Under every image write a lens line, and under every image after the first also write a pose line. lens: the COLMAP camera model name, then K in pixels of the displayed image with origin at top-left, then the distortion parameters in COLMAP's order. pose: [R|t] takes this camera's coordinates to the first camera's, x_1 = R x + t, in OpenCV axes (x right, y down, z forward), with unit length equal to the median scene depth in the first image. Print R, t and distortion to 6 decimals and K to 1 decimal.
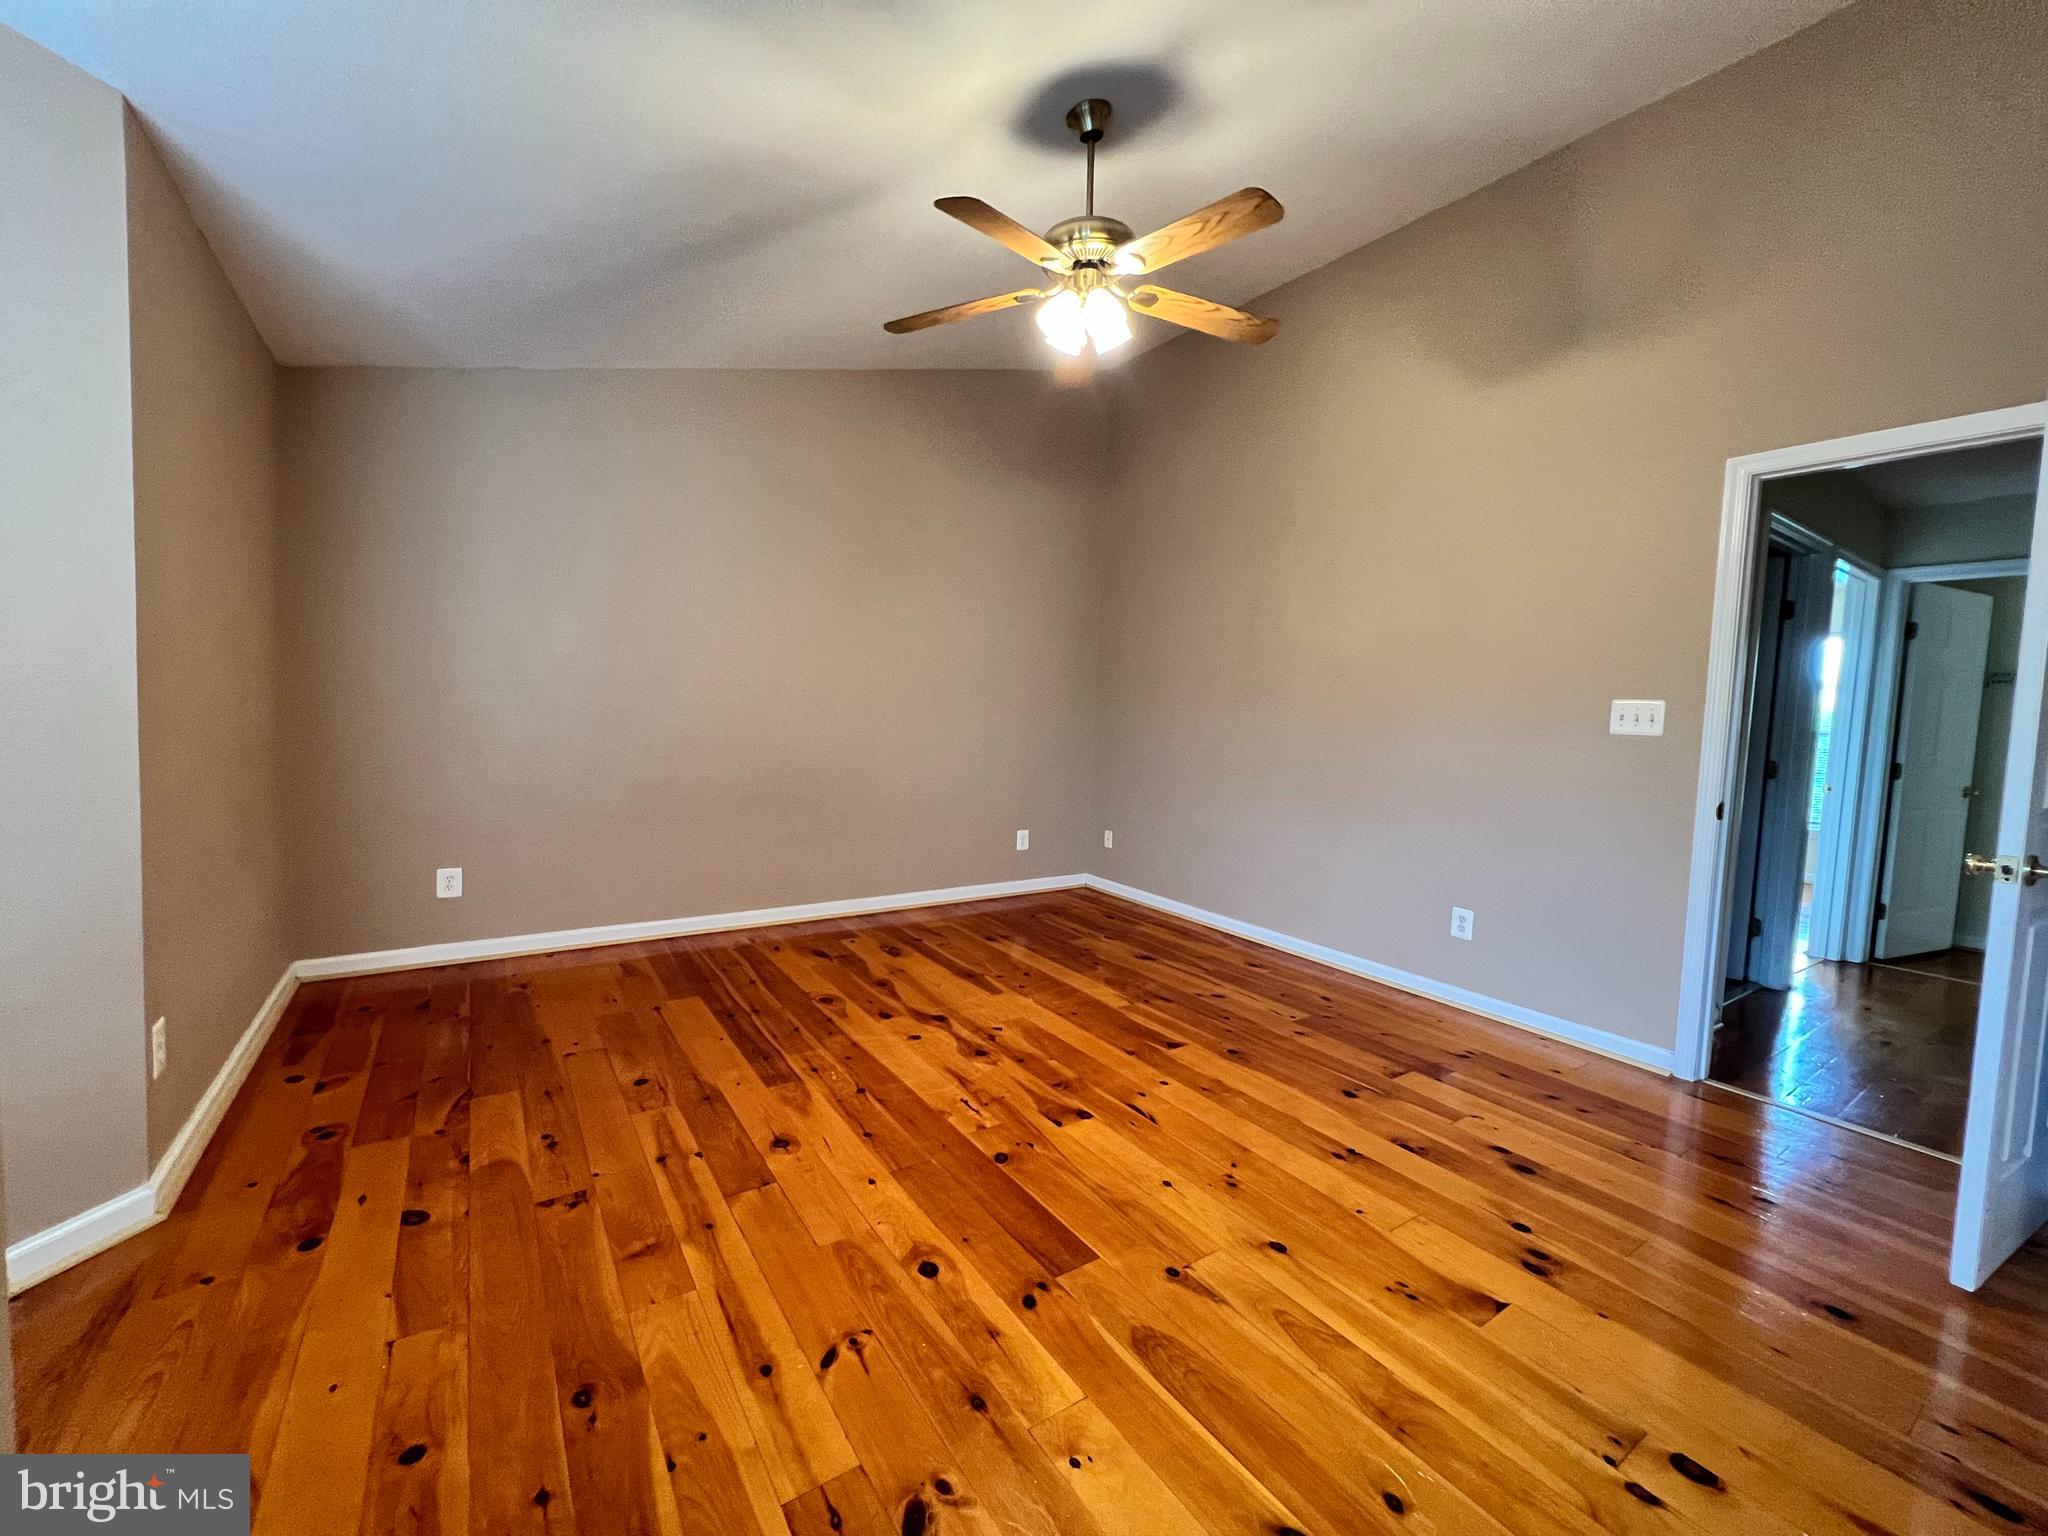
lens RADIAL K [[820.1, 0, 1022.8], [0, 820.1, 764.0], [0, 0, 1]] dist [-0.000004, -0.000086]
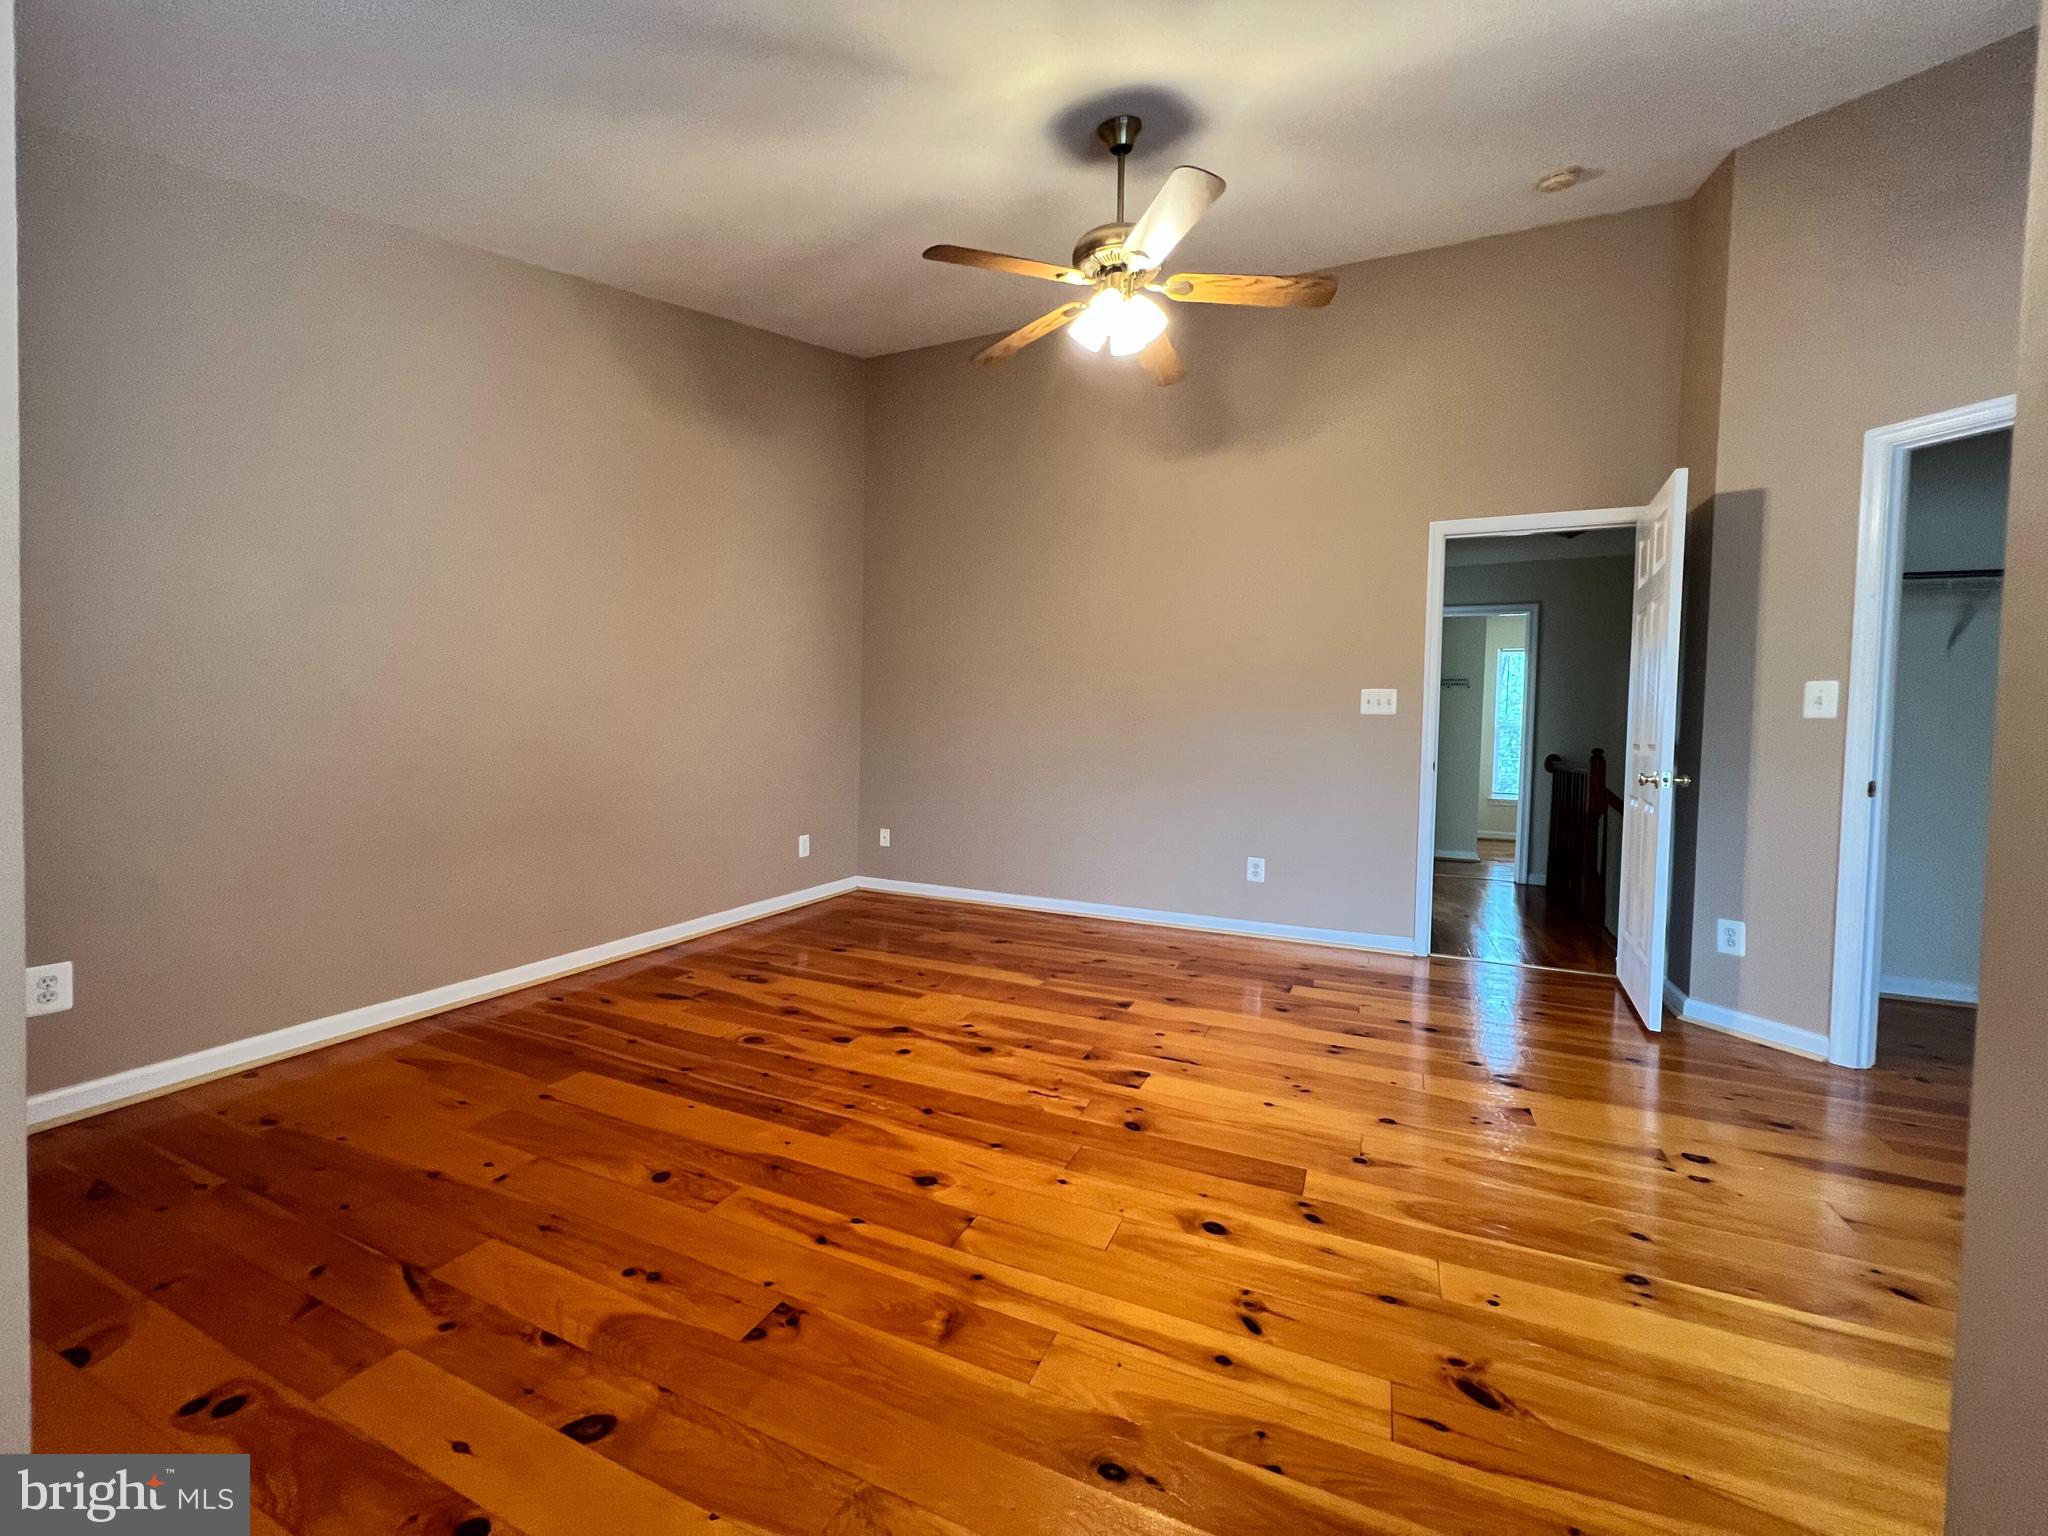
lens RADIAL K [[818.4, 0, 1020.2], [0, 818.4, 757.2], [0, 0, 1]] dist [-0.001927, 0.000478]
pose [[0.848657, -0.036778, 0.527663, -0.507664], [0.046622, 0.998898, -0.005360, 0.016814], [-0.526884, 0.029150, 0.849437, 0.151574]]
